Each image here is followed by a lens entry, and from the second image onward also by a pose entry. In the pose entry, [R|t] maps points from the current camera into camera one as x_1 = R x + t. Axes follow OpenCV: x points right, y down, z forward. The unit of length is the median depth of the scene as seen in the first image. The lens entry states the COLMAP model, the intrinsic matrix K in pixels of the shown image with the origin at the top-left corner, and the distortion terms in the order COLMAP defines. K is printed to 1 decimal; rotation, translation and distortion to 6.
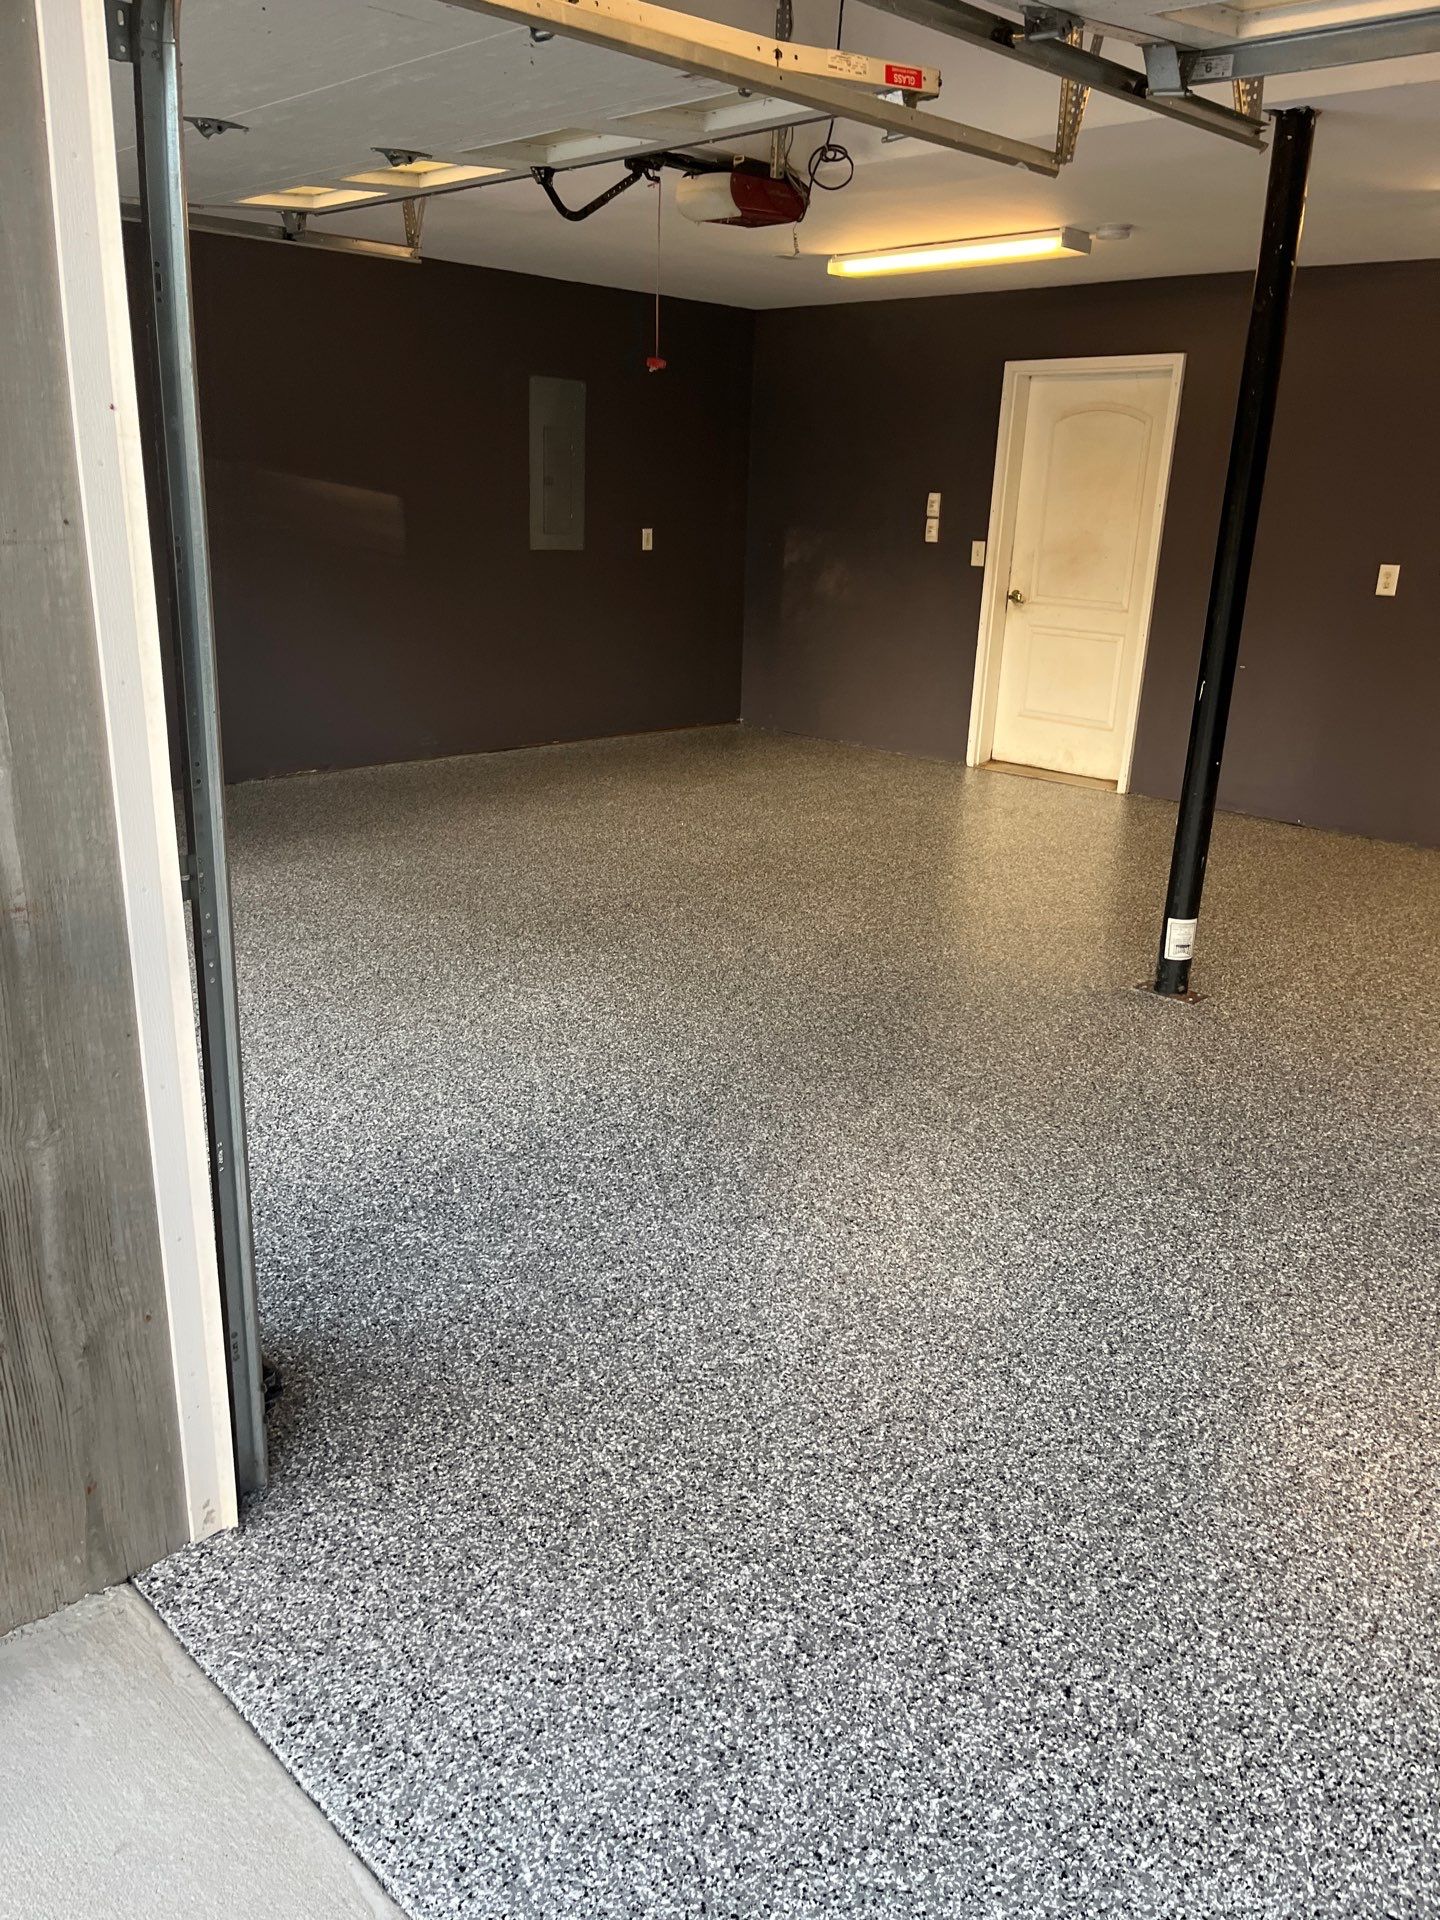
lens RADIAL K [[1437.4, 0, 717.3], [0, 1437.4, 955.4], [0, 0, 1]] dist [0.052348, -0.069731]
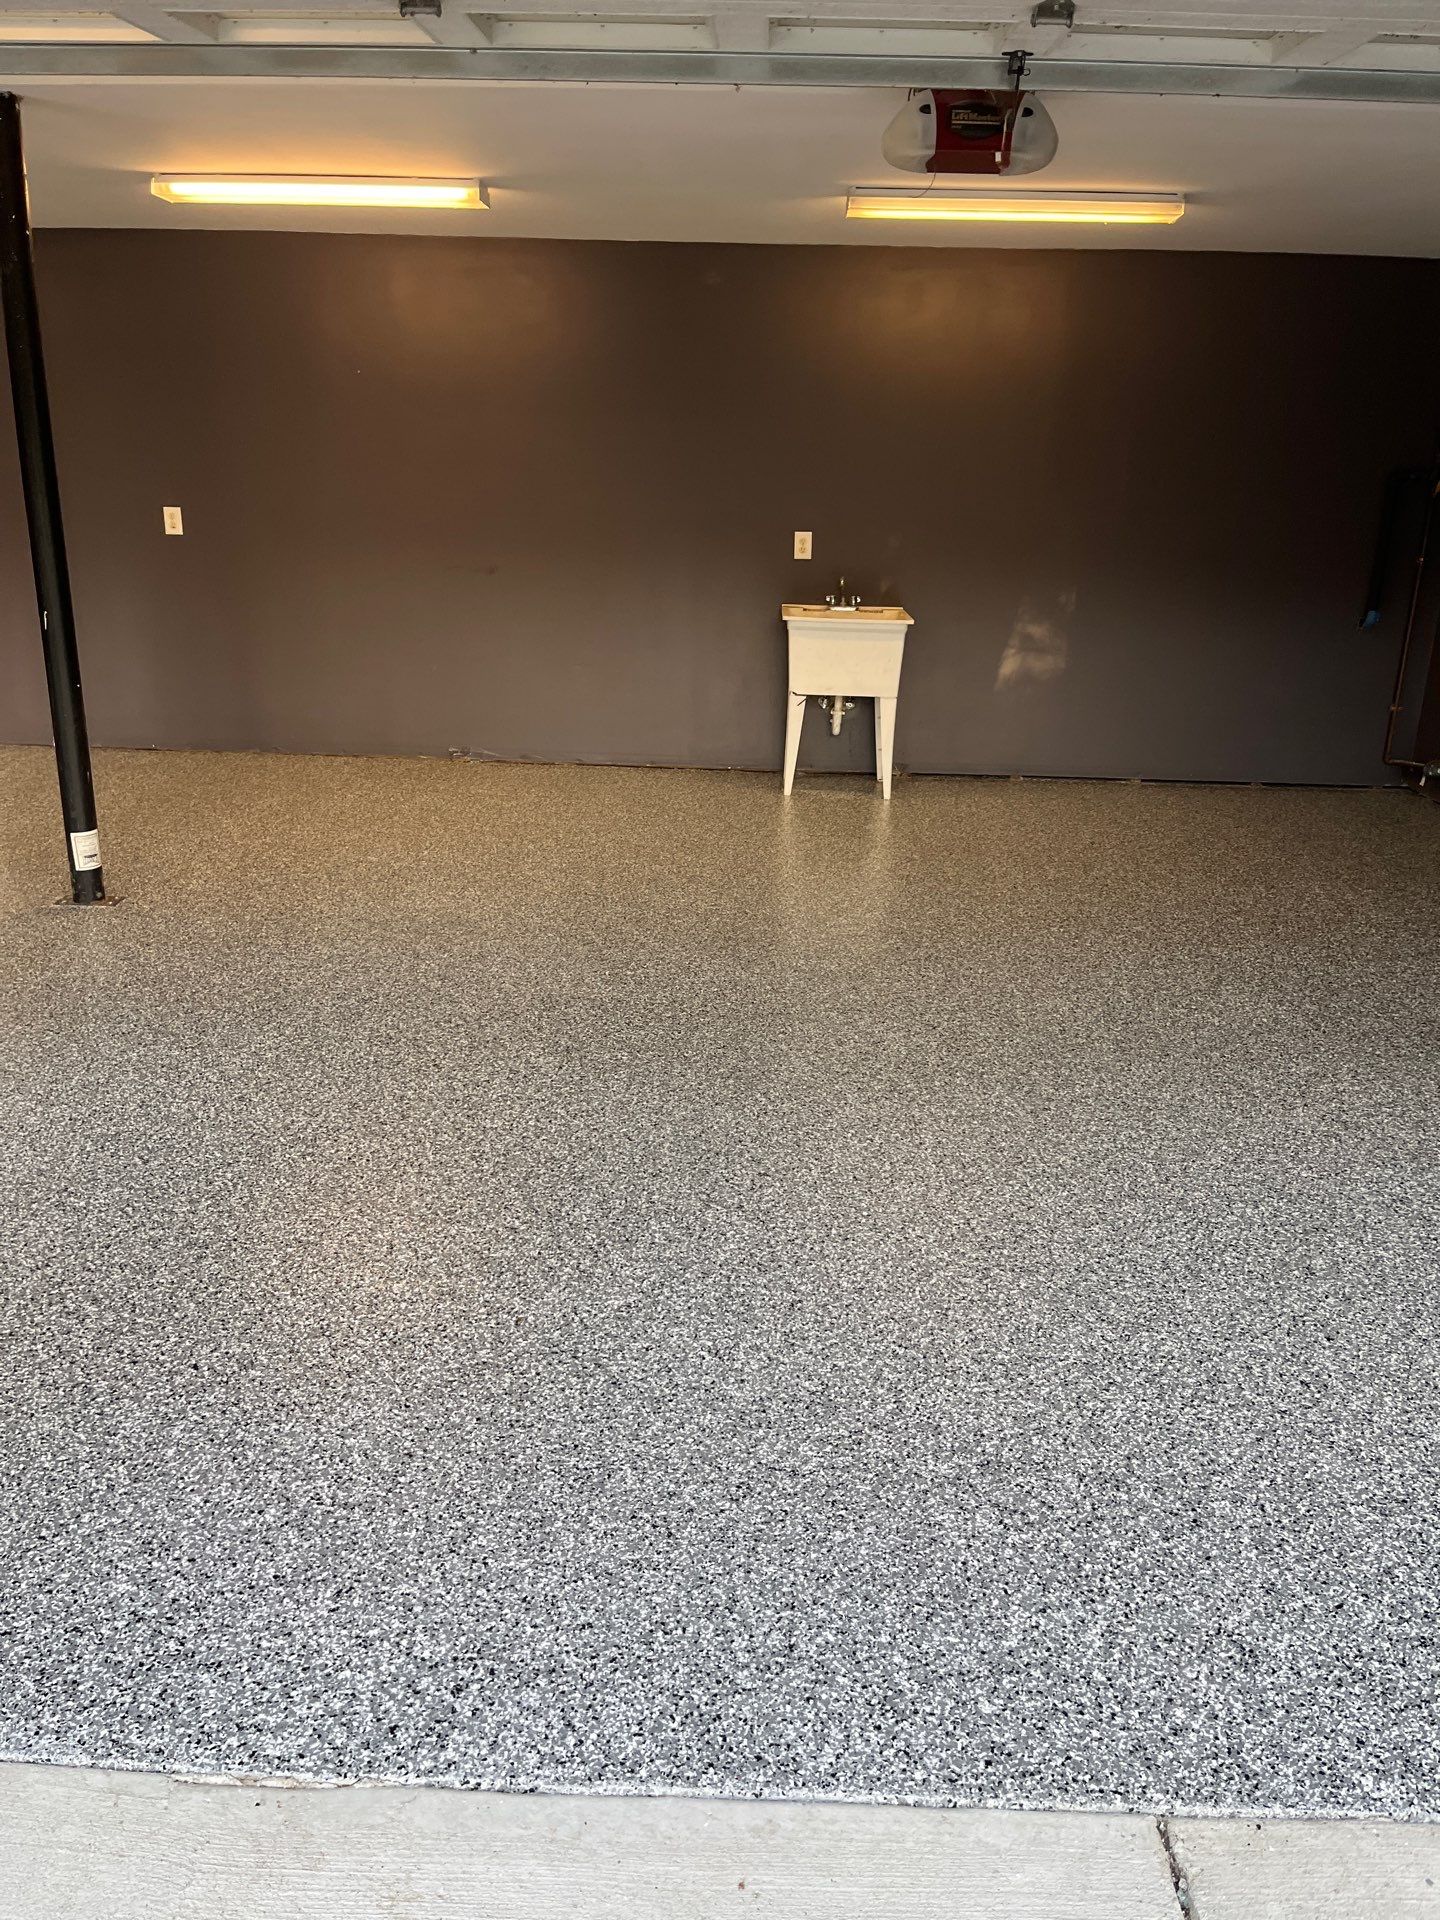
lens RADIAL K [[1448.3, 0, 718.2], [0, 1448.3, 949.3], [0, 0, 1]] dist [0.083854, -0.099334]
pose [[0.712083, -0.231234, 0.662925, -0.089630], [0.218020, 0.970357, 0.104283, 0.049360], [-0.667387, 0.070273, 0.741388, -0.131077]]
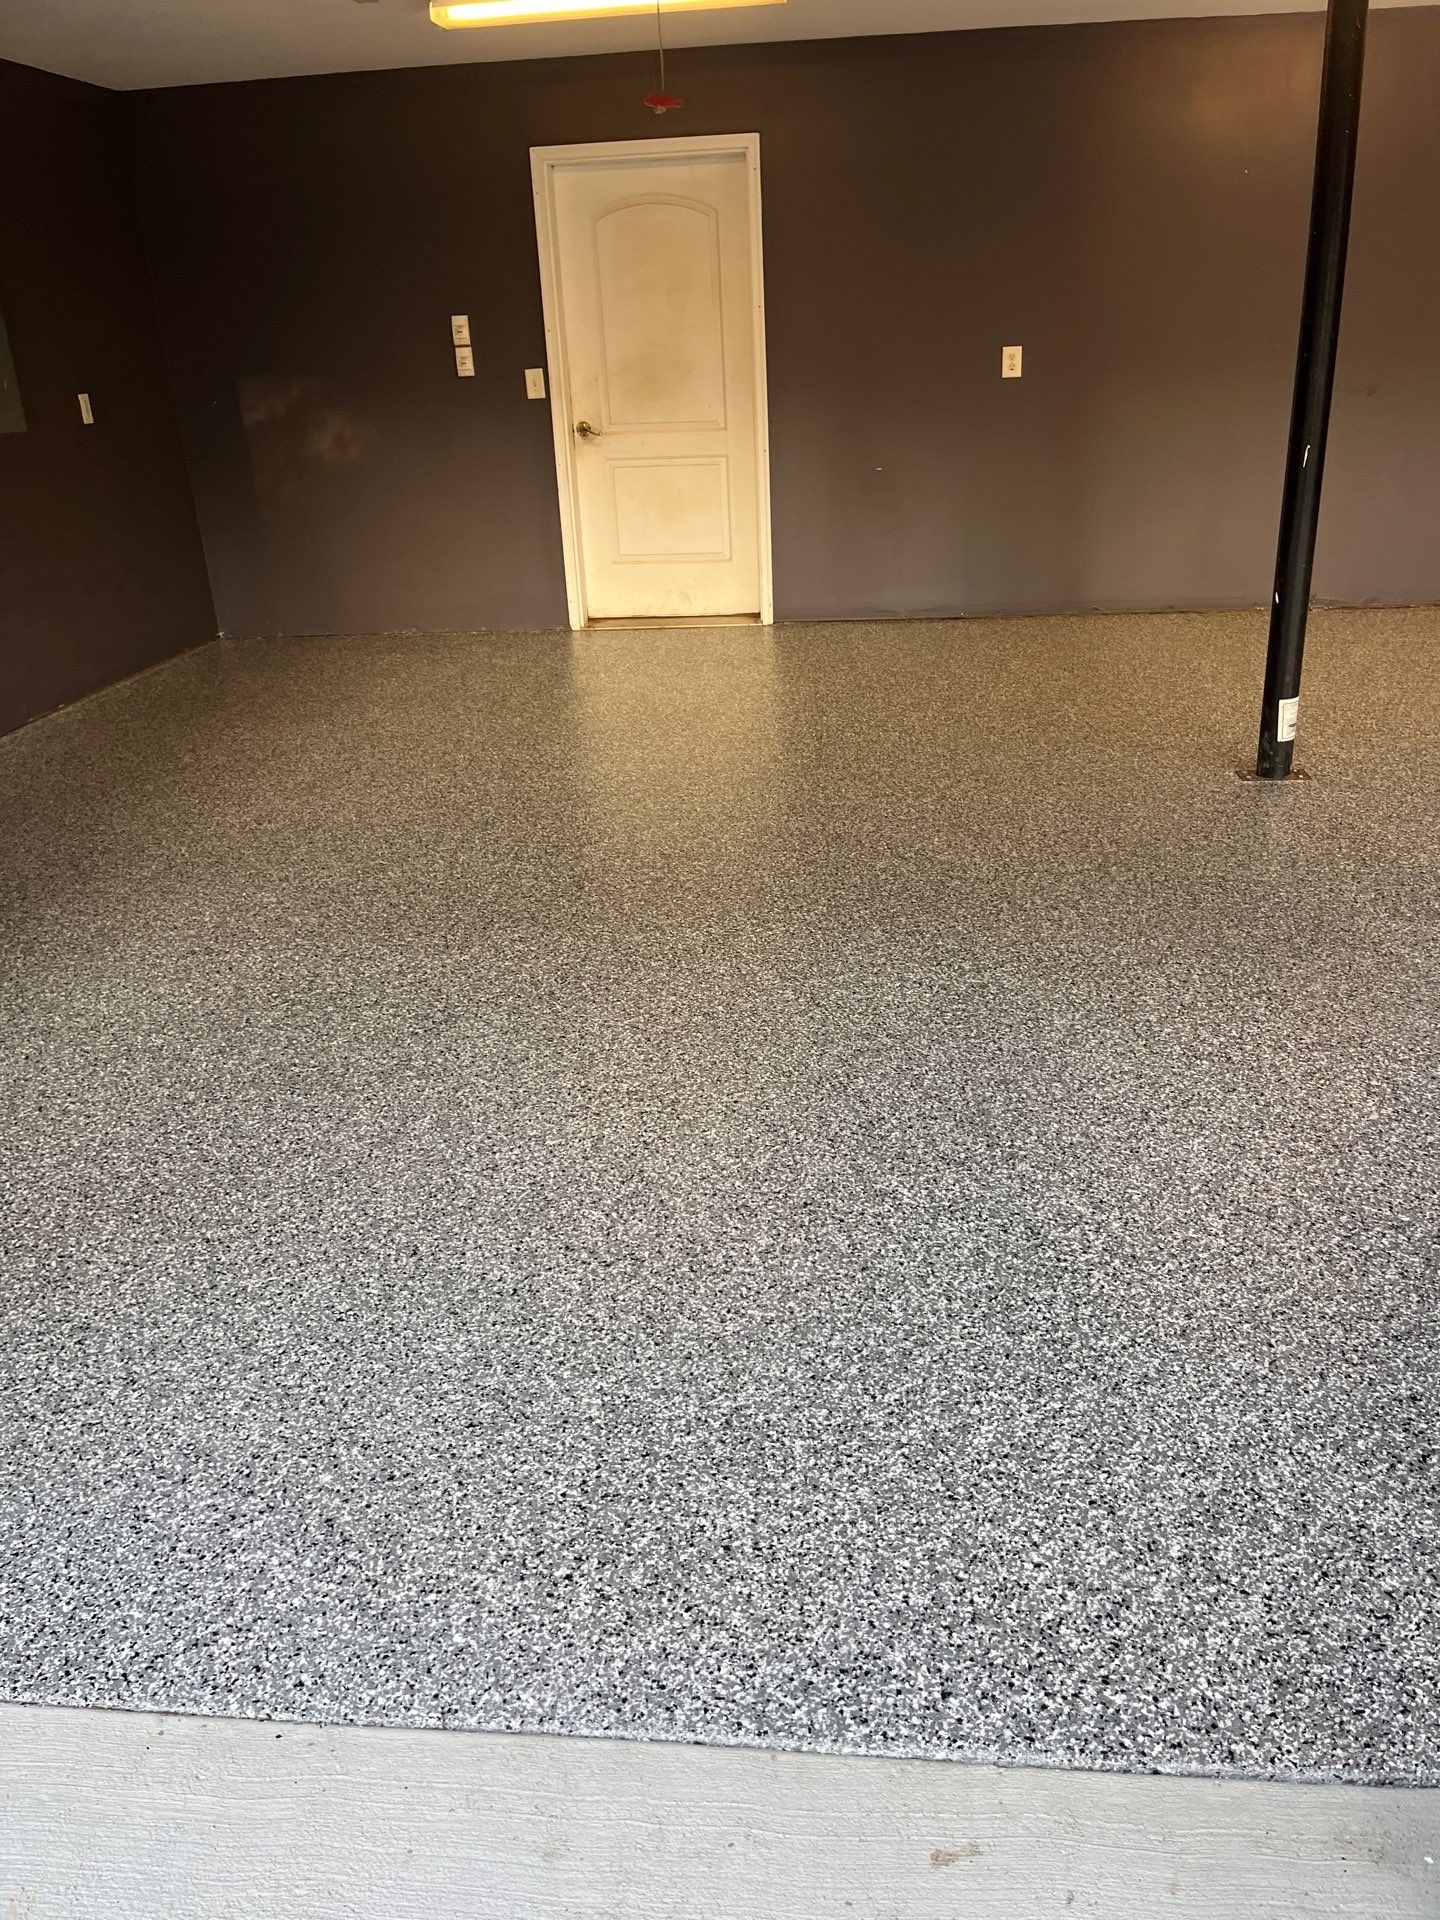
lens RADIAL K [[1437.4, 0, 717.3], [0, 1437.4, 955.4], [0, 0, 1]] dist [0.052348, -0.069731]
pose [[0.769799, -0.312581, 0.556509, -0.576119], [0.262556, 0.949772, 0.170286, -0.127737], [-0.581785, 0.015028, 0.813203, 0.421590]]
